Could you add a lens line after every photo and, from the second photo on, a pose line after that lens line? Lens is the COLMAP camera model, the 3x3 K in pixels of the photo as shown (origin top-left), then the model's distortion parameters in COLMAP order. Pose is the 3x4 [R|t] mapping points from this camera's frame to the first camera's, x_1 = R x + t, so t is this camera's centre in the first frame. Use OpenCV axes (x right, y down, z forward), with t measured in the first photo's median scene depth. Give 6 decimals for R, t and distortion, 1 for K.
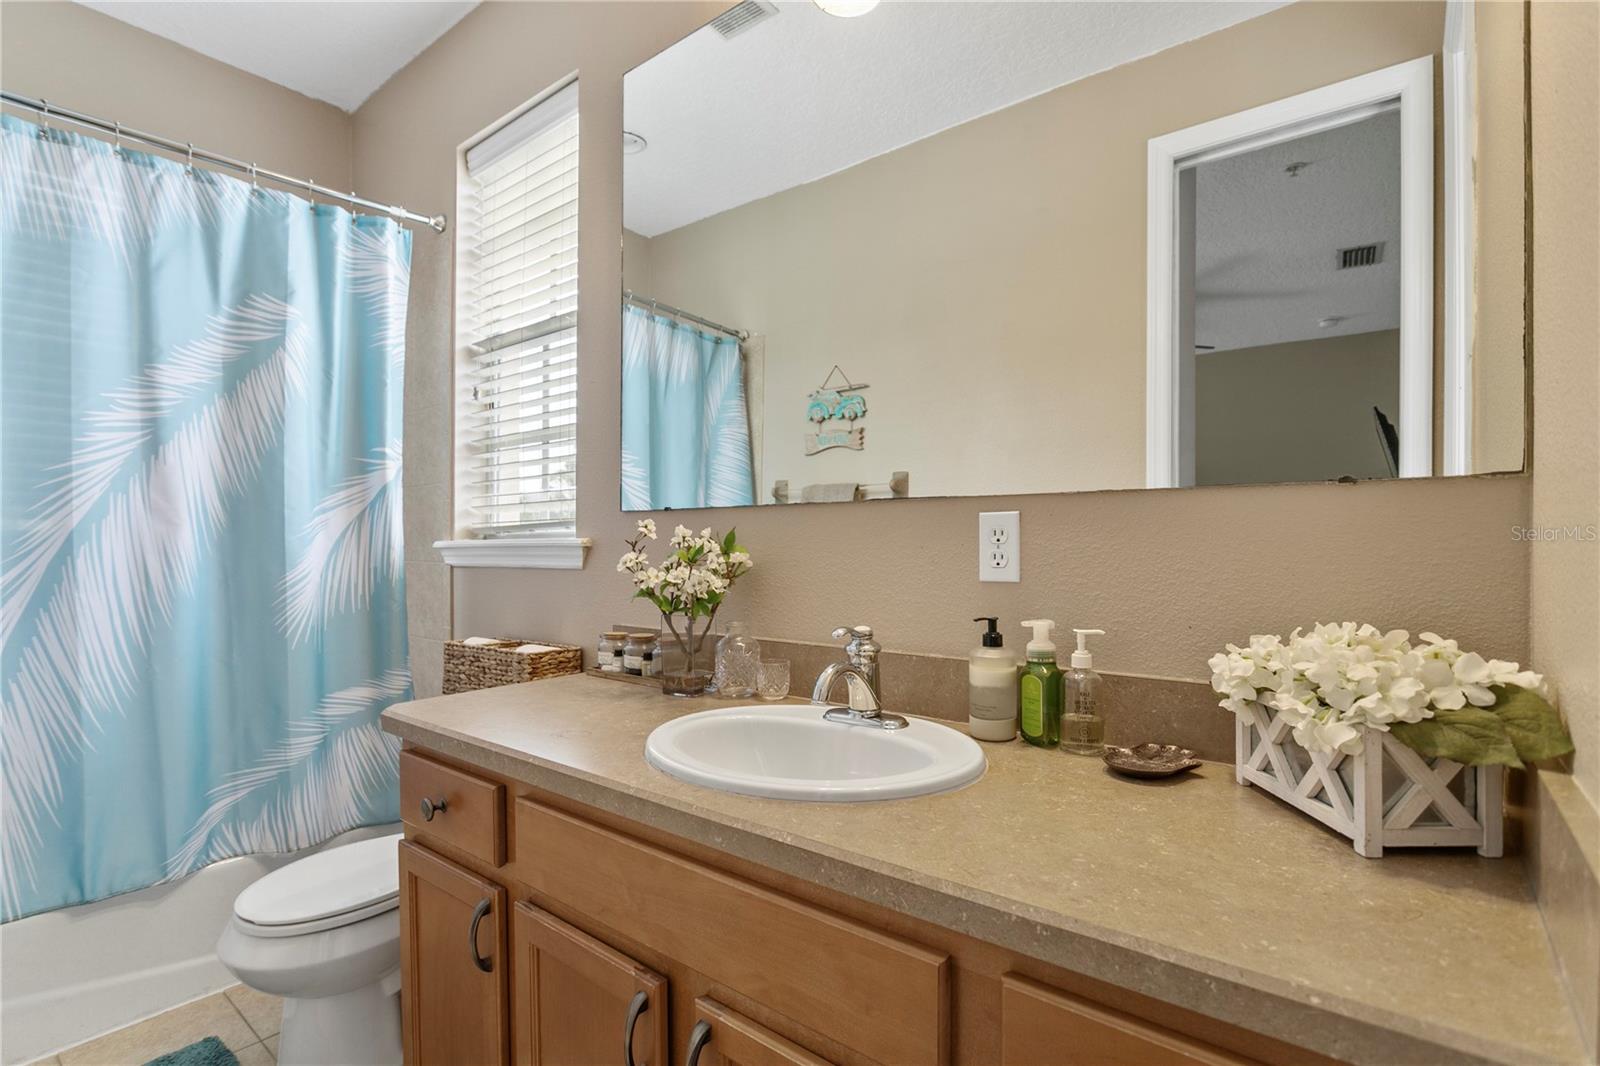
lens RADIAL K [[746.0, 0, 795.2], [0, 746.0, 553.9], [0, 0, 1]] dist [-0.009038, 0.000476]
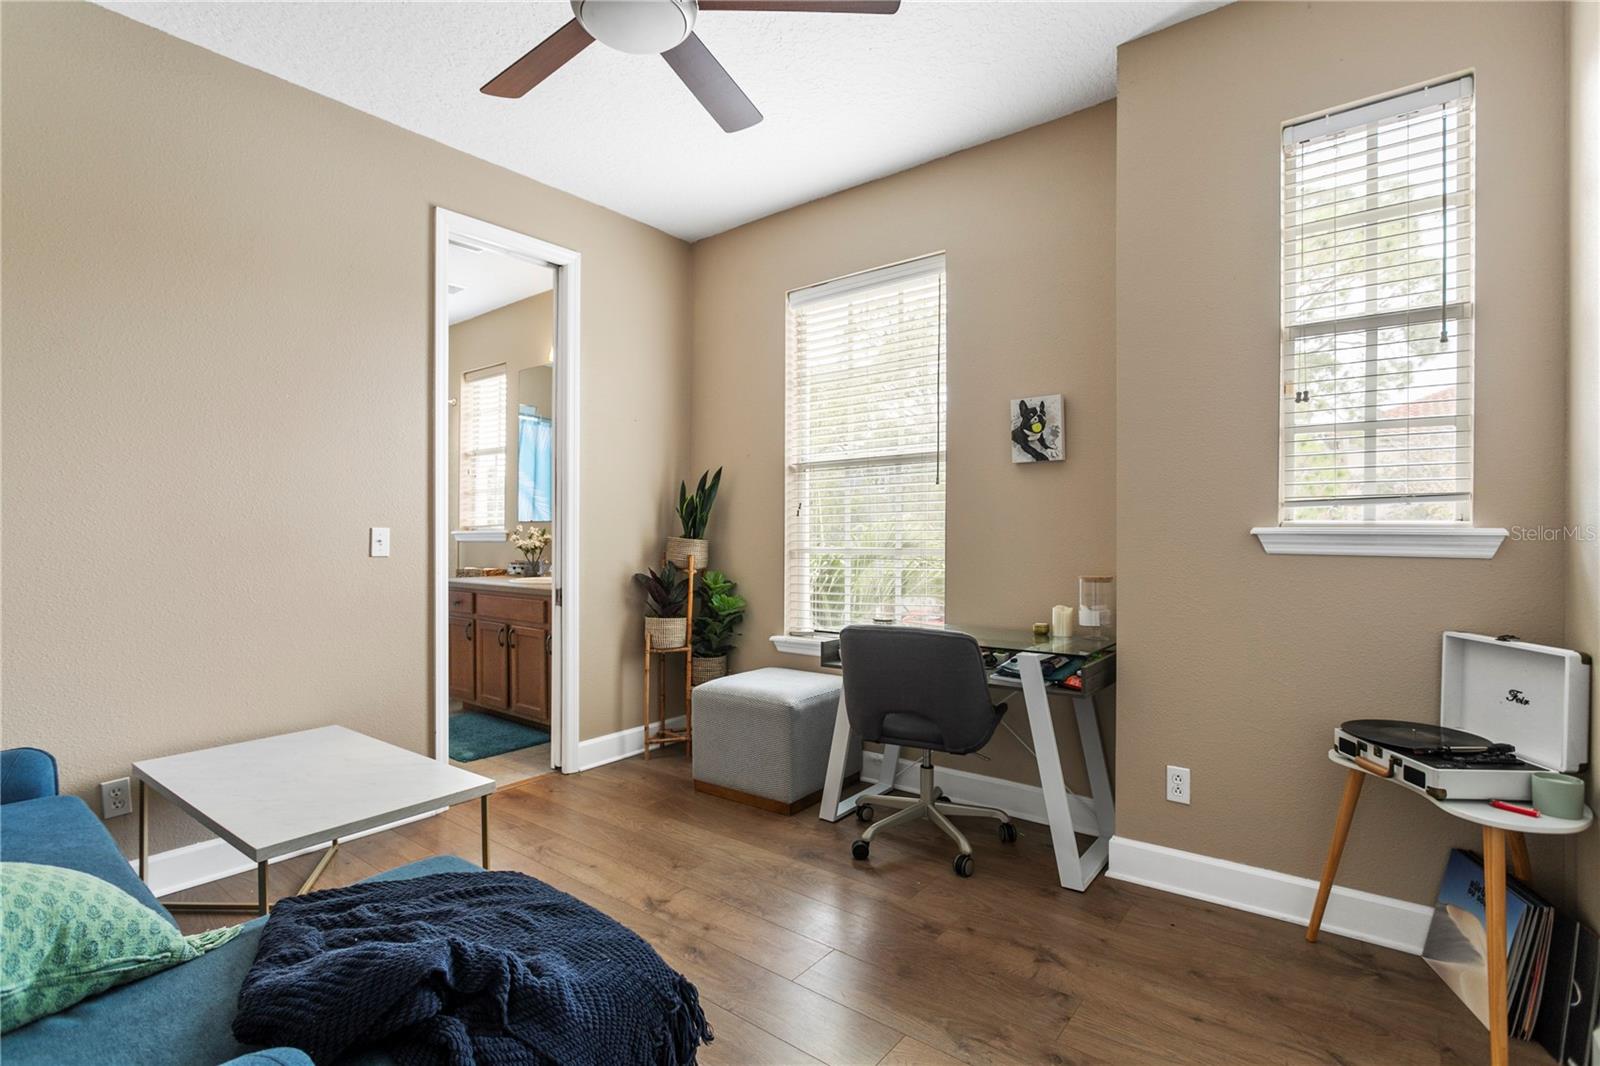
lens RADIAL K [[760.5, 0, 789.1], [0, 760.5, 532.1], [0, 0, 1]] dist [-0.010626, 0.002773]
pose [[0.999986, -0.000029, -0.005249, 0.928643], [-0.000045, 0.999899, -0.014184, 0.030253], [0.005249, 0.014184, 0.999886, -2.161196]]
